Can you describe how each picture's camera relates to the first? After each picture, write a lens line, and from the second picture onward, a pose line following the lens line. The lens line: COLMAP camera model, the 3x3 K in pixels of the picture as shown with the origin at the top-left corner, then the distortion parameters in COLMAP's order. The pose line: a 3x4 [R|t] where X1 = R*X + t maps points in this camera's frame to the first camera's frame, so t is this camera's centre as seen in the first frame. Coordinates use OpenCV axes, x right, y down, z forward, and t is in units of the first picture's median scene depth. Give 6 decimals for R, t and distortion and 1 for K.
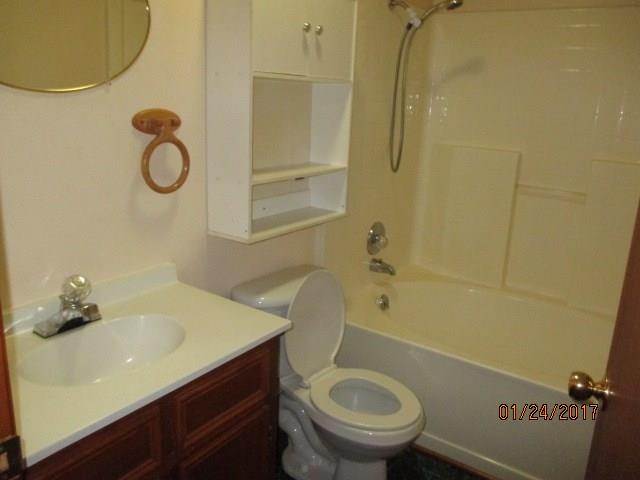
lens RADIAL K [[552.8, 0, 319.7], [0, 552.8, 239.0], [0, 0, 1]] dist [0.009352, -0.022289]
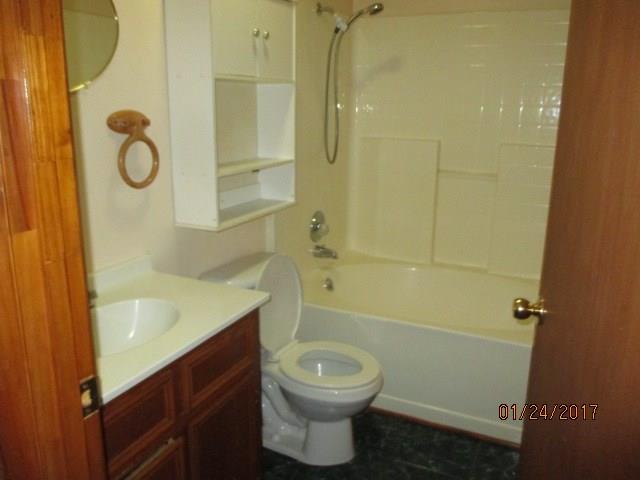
lens RADIAL K [[552.8, 0, 319.1], [0, 552.8, 240.8], [0, 0, 1]] dist [0.009352, -0.022289]
pose [[0.985733, -0.075352, 0.150511, -0.088215], [0.076057, 0.997103, 0.001076, 0.037607], [-0.150156, 0.010387, 0.988608, -0.100201]]
